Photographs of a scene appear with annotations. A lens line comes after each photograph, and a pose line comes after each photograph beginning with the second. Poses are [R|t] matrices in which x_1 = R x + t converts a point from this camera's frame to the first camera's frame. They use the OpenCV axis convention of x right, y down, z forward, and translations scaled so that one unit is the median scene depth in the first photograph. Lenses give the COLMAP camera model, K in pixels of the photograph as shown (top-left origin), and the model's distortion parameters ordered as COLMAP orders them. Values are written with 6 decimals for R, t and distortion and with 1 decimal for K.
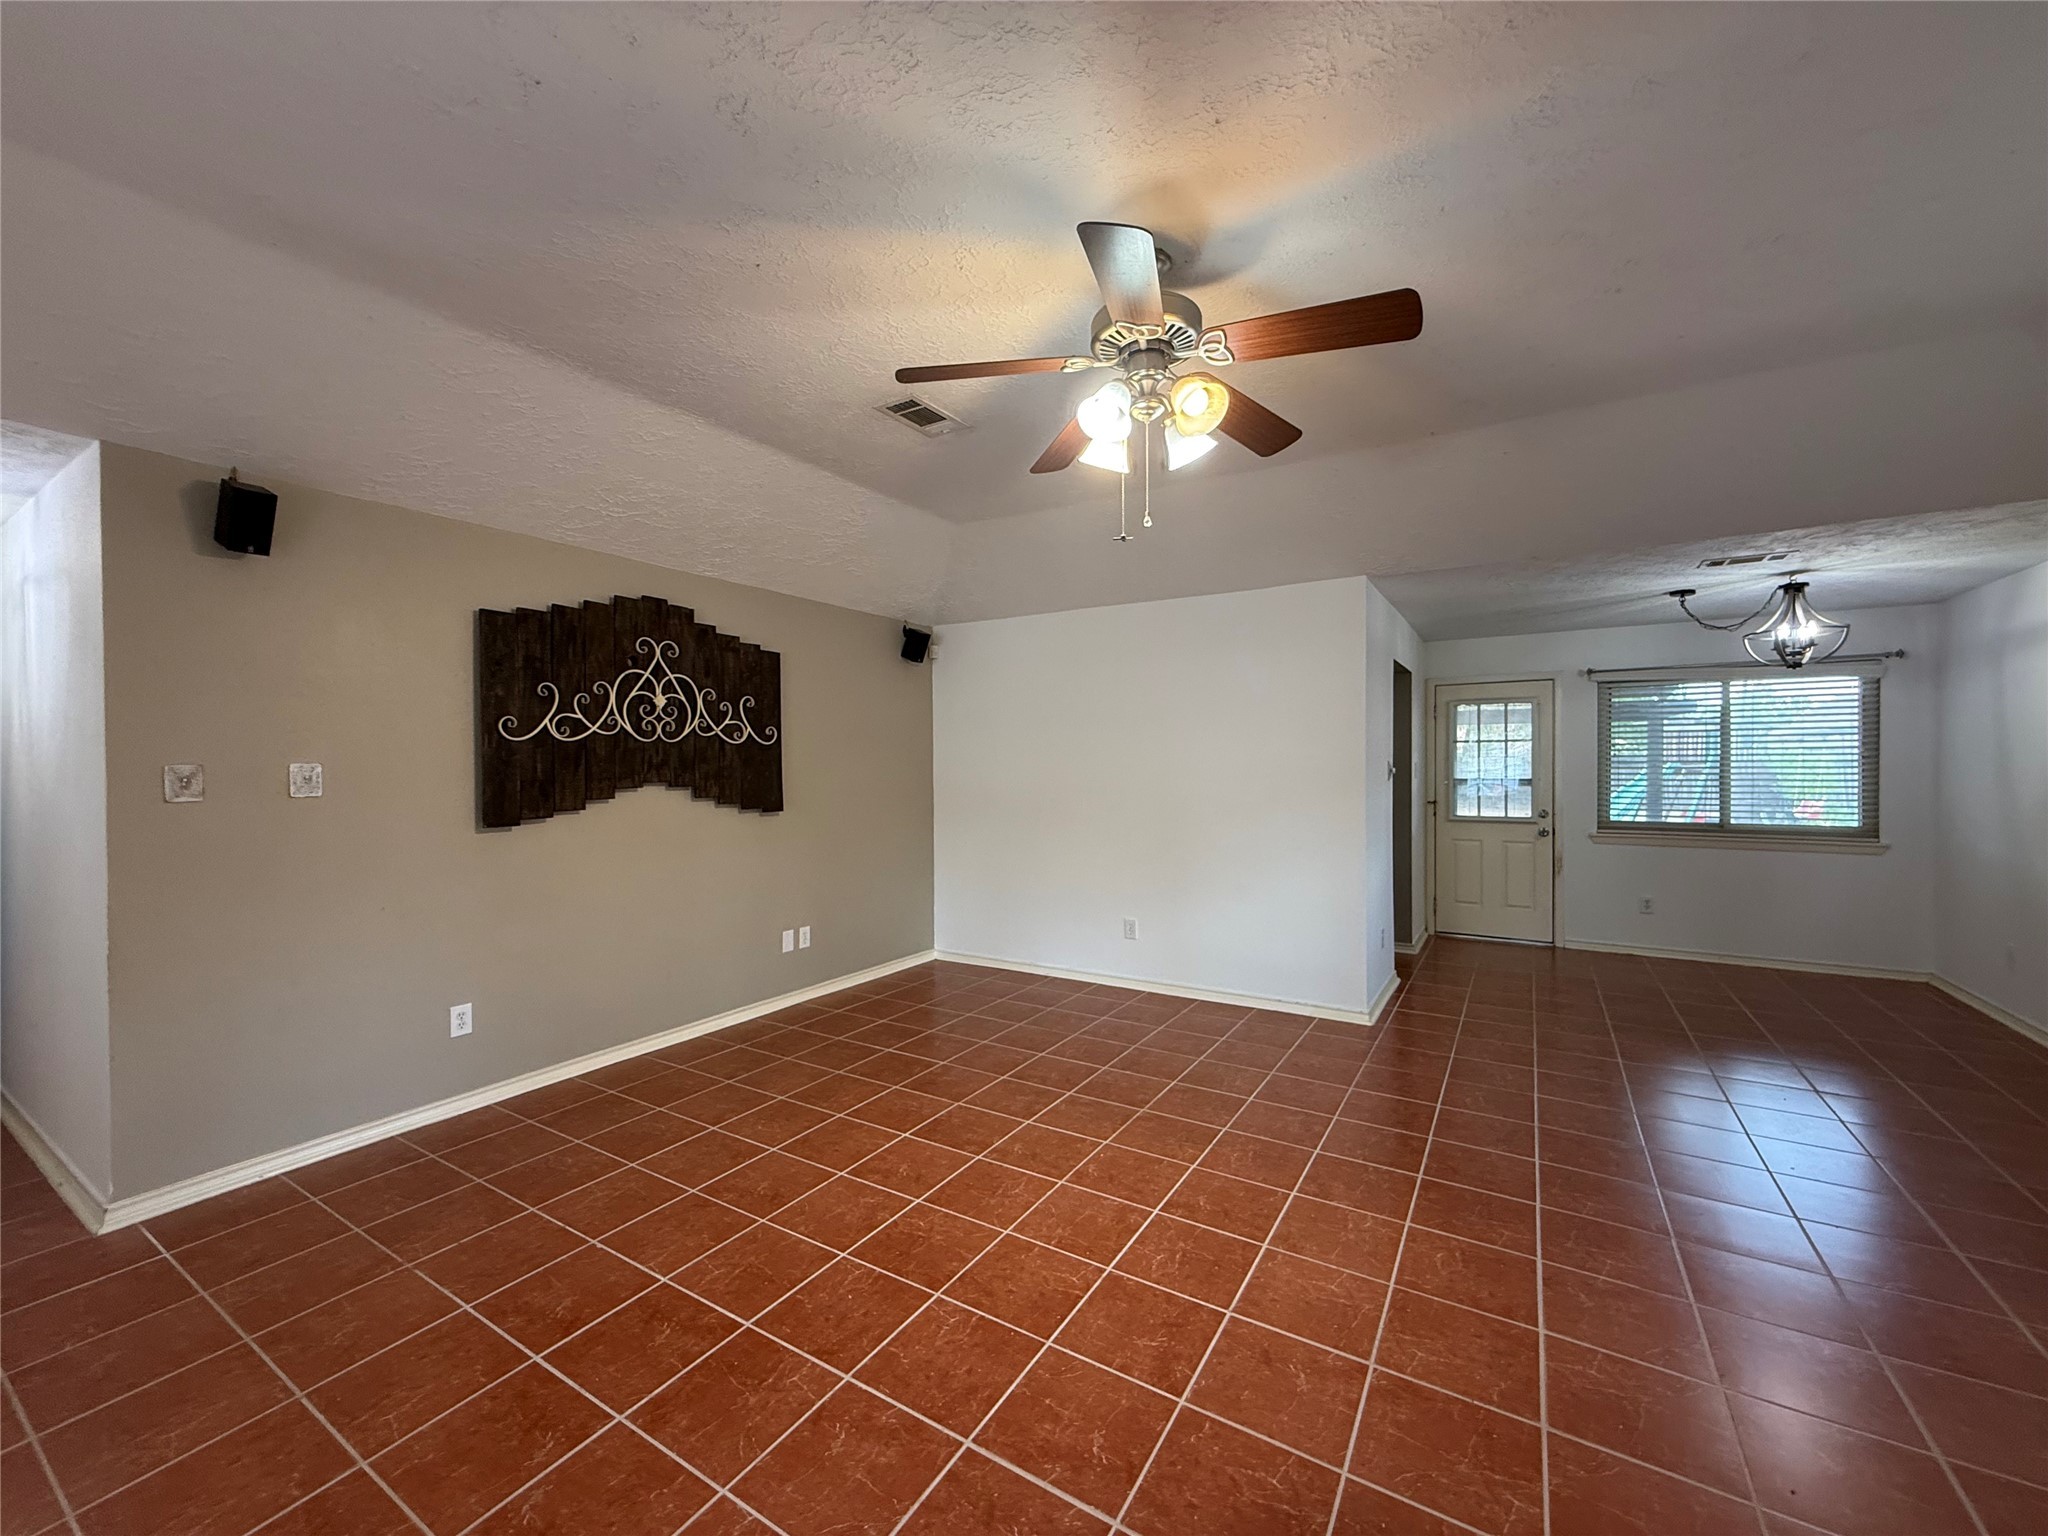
lens RADIAL K [[817.7, 0, 1021.7], [0, 817.7, 770.2], [0, 0, 1]] dist [0.000550, 0.000333]
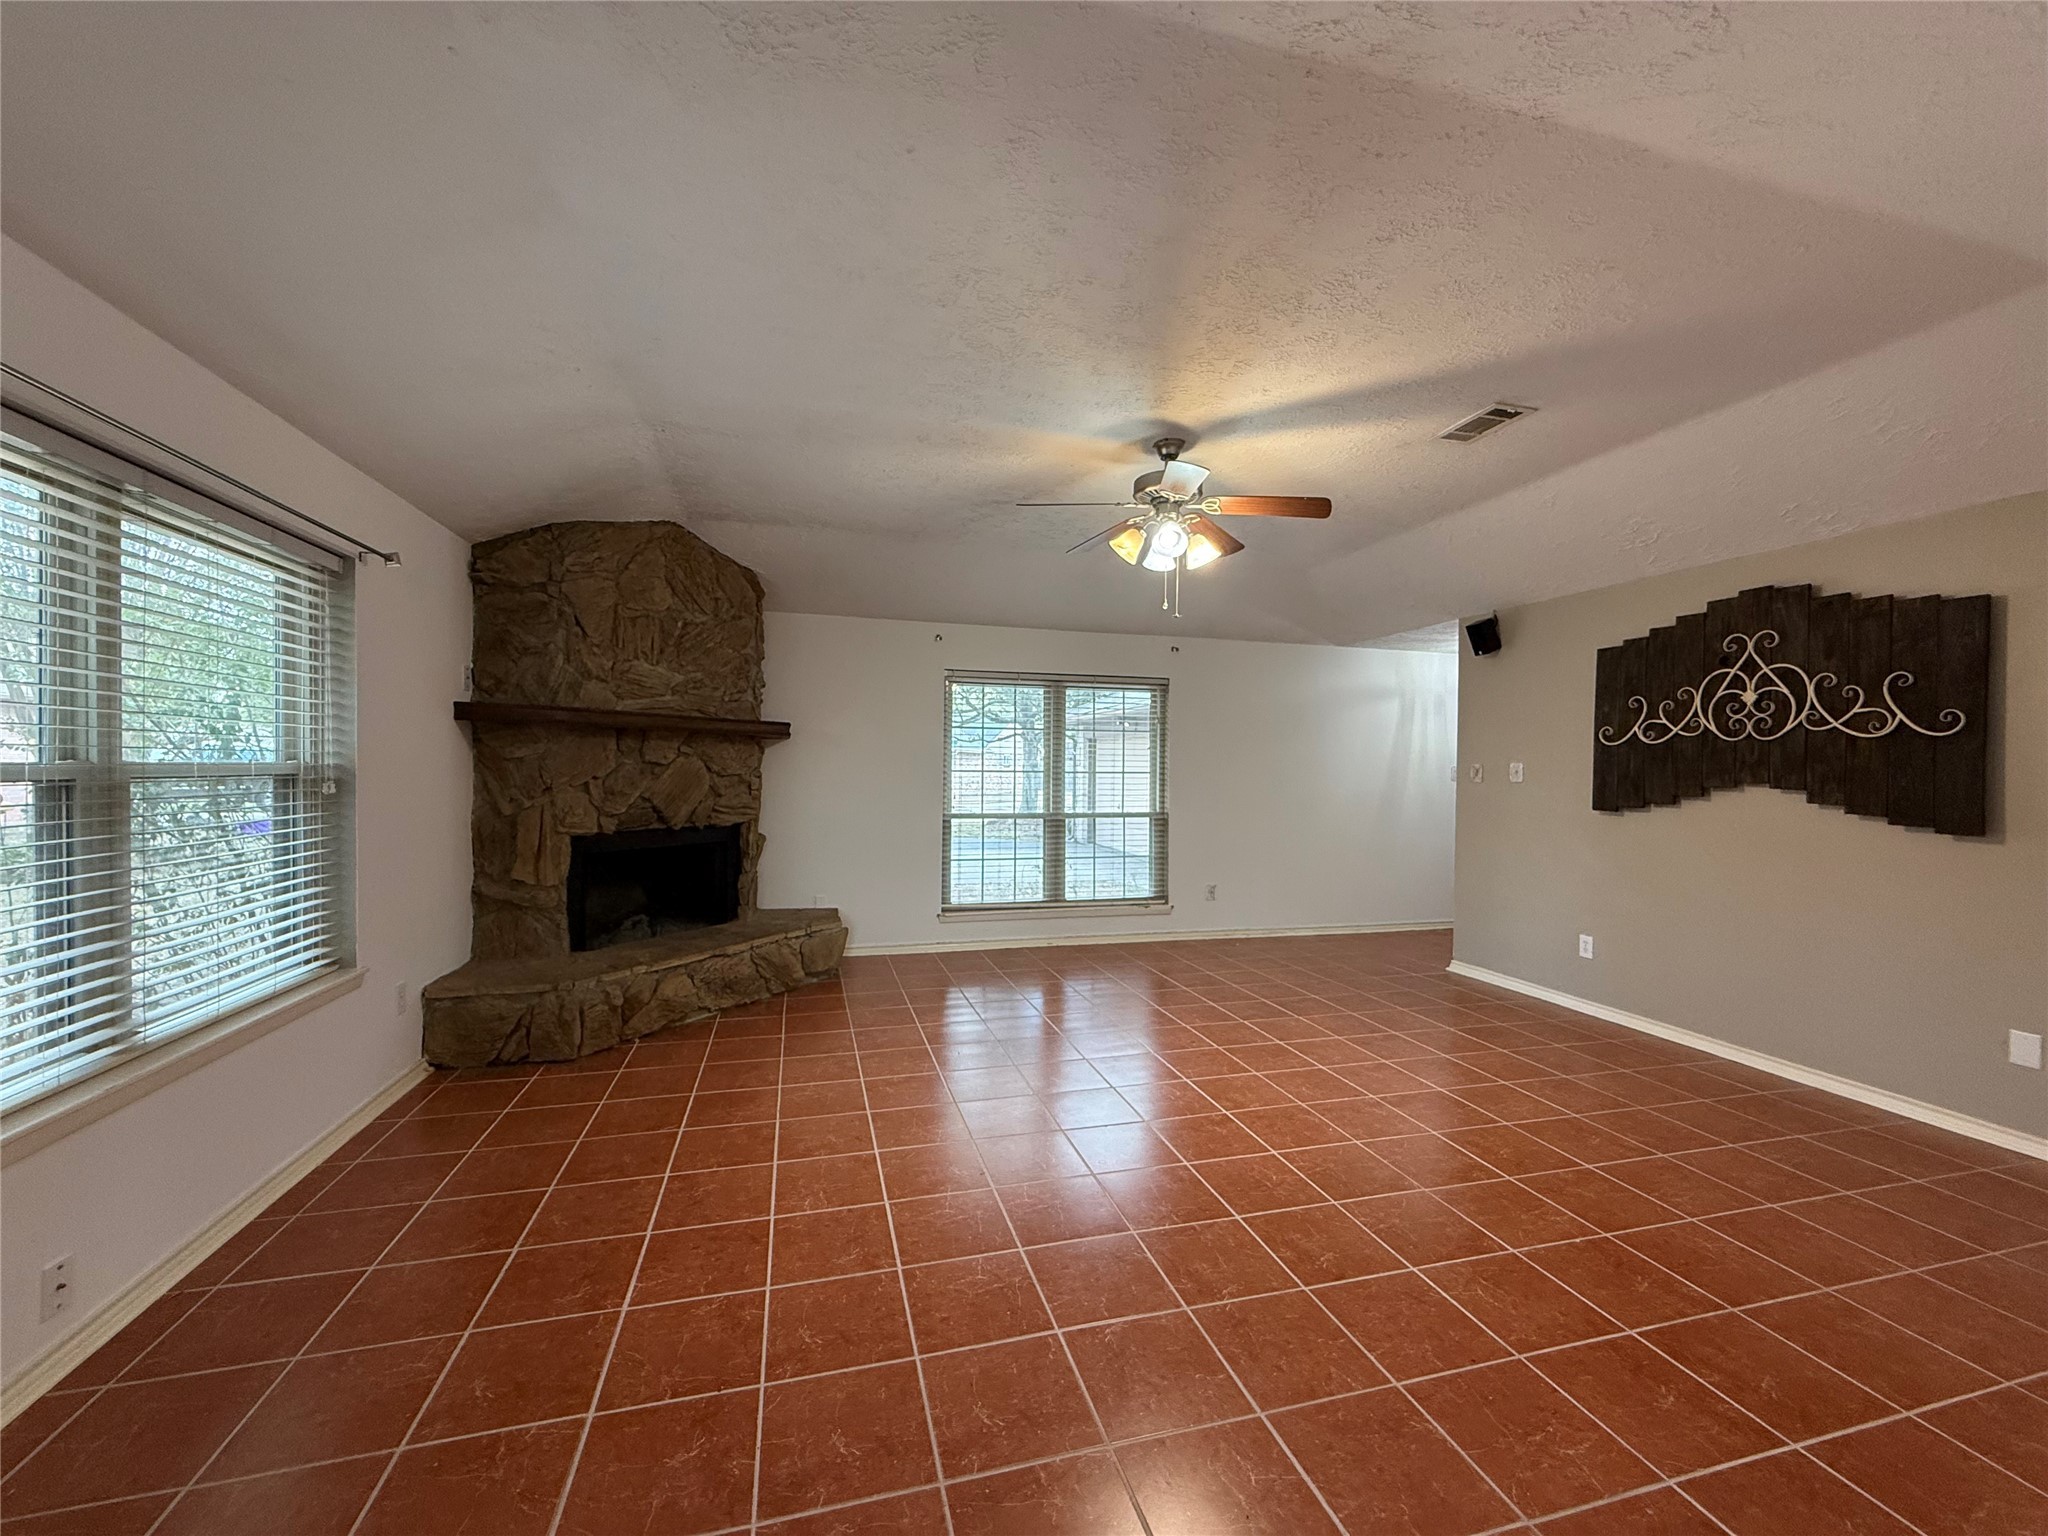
lens RADIAL K [[817.7, 0, 1015.4], [0, 817.7, 760.4], [0, 0, 1]] dist [0.000550, 0.000333]
pose [[-0.683458, -0.009429, -0.729929, 0.826813], [-0.017038, 0.999850, 0.003038, 0.000435], [0.729791, 0.014513, -0.683517, 1.020986]]
